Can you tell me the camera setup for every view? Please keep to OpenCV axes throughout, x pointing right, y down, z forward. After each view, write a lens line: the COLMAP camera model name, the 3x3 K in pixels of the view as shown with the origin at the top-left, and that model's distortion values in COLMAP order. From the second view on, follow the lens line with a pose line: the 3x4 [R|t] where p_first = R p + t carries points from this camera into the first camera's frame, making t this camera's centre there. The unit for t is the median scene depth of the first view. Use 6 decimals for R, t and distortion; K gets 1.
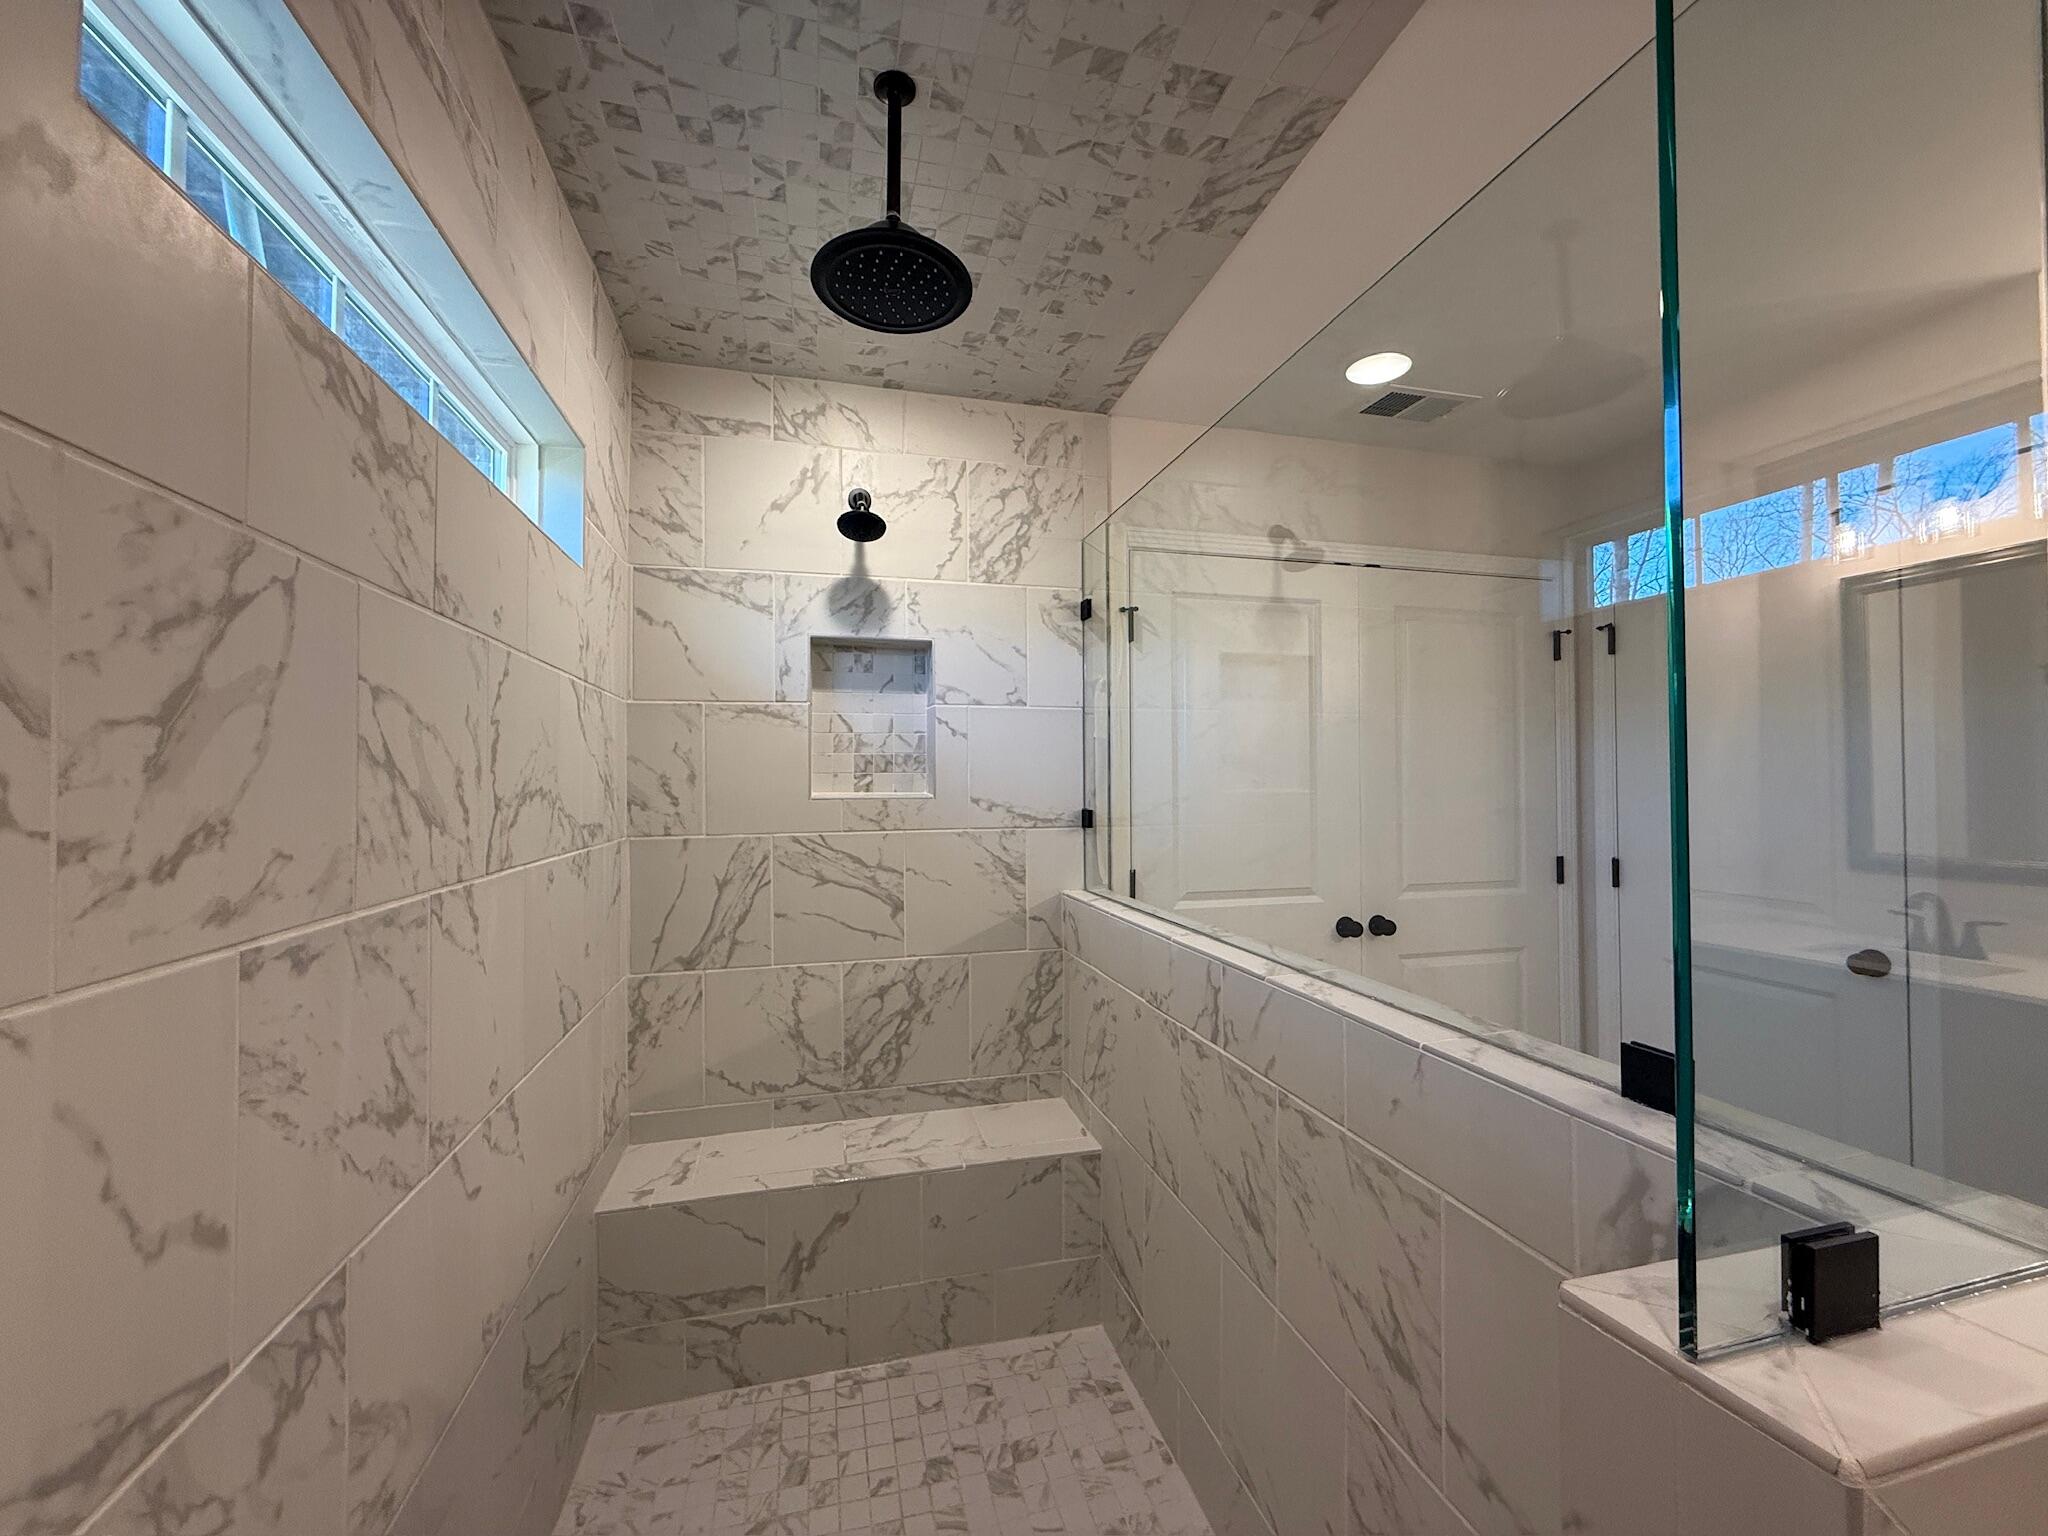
lens RADIAL K [[817.7, 0, 1022.0], [0, 817.7, 771.0], [0, 0, 1]] dist [-0.000045, -0.000048]
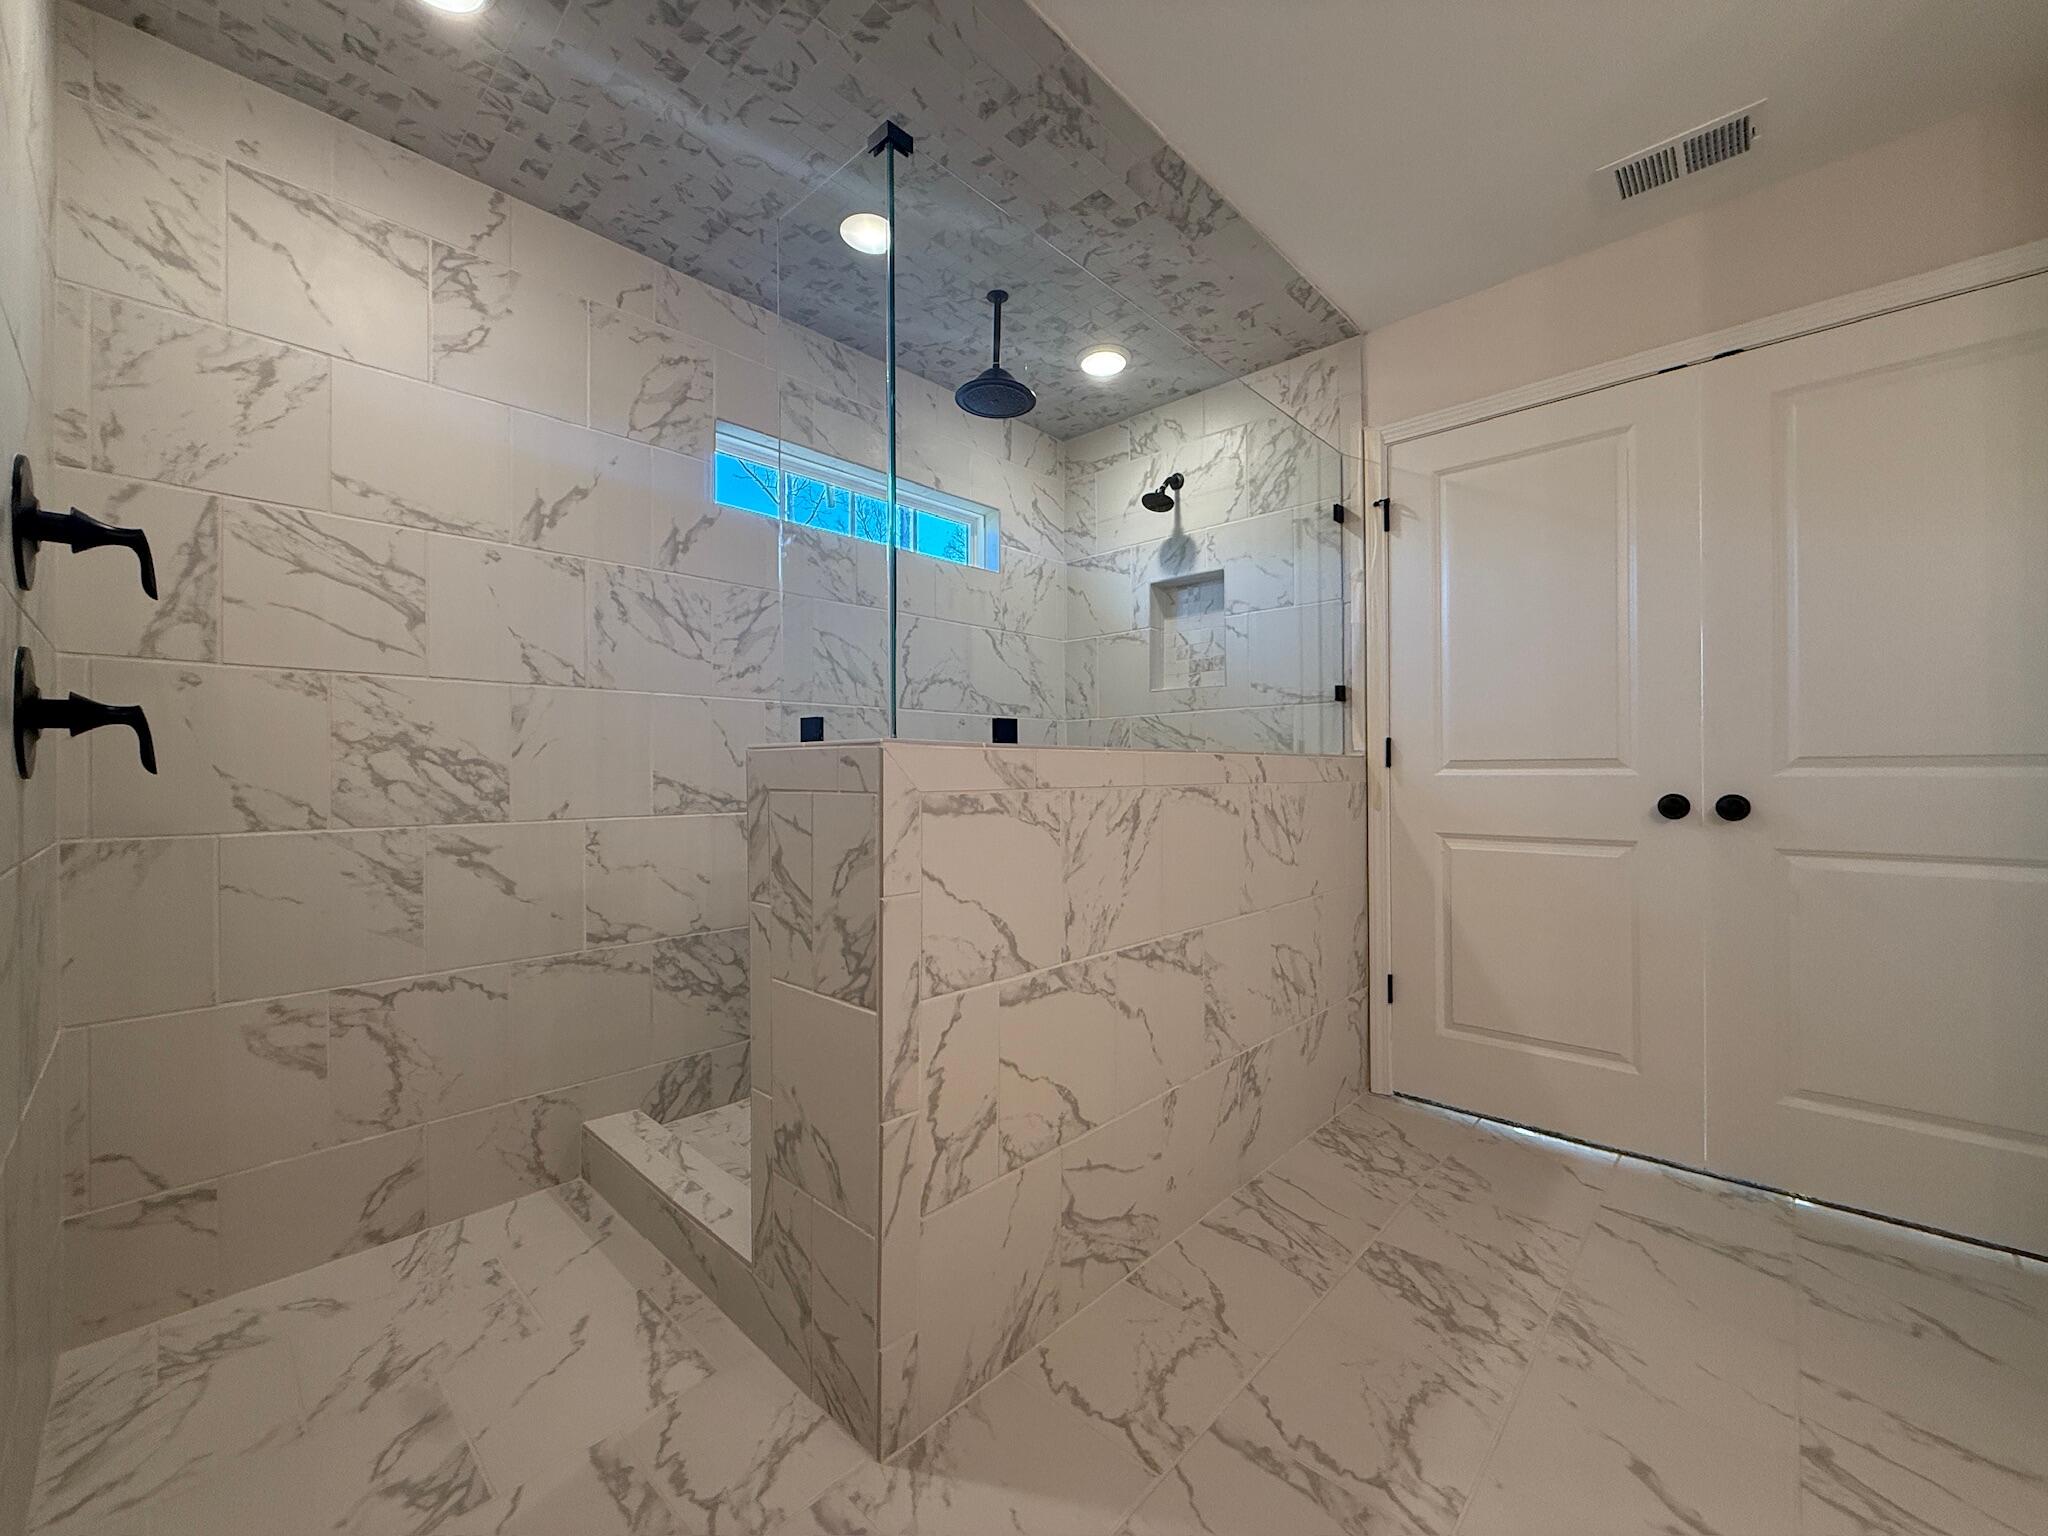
lens RADIAL K [[817.7, 0, 1021.7], [0, 817.7, 769.0], [0, 0, 1]] dist [-0.000045, -0.000048]
pose [[0.537186, -0.002553, -0.843460, 0.860959], [0.017092, 0.999823, 0.007860, 0.157000], [0.843290, -0.018639, 0.537135, -0.010889]]
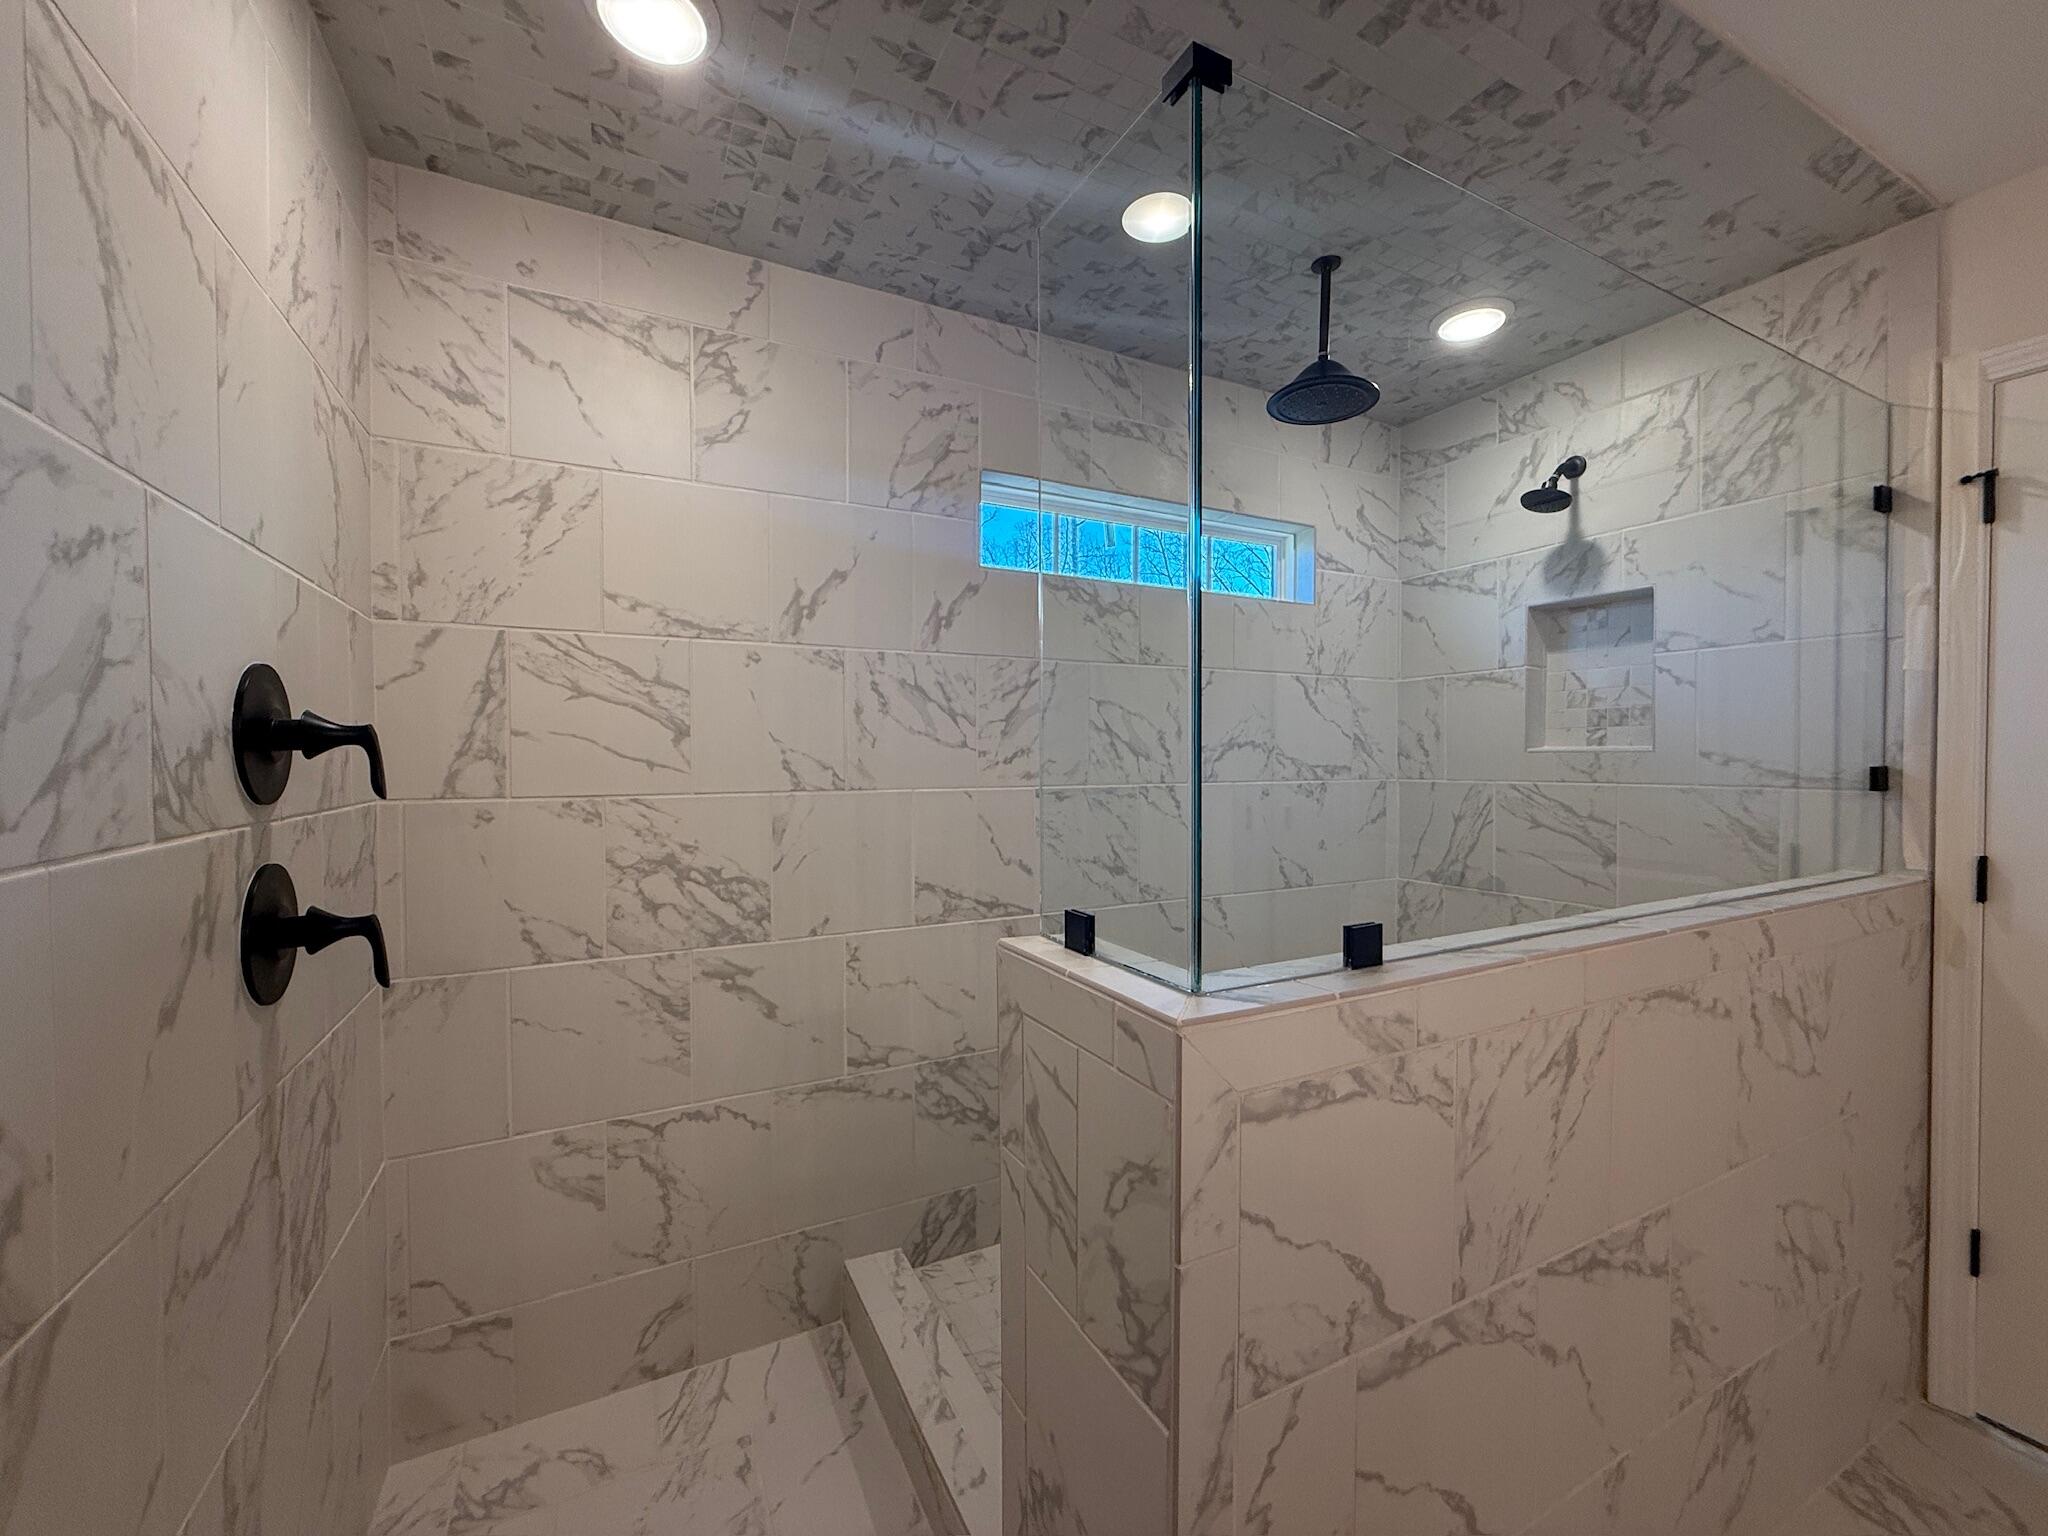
lens RADIAL K [[817.7, 0, 1020.9], [0, 817.7, 770.3], [0, 0, 1]] dist [-0.000045, -0.000048]
pose [[0.224223, 0.021389, -0.974303, 0.670614], [0.017375, 0.999512, 0.025941, 0.018115], [0.974383, -0.022745, 0.223742, 0.063014]]
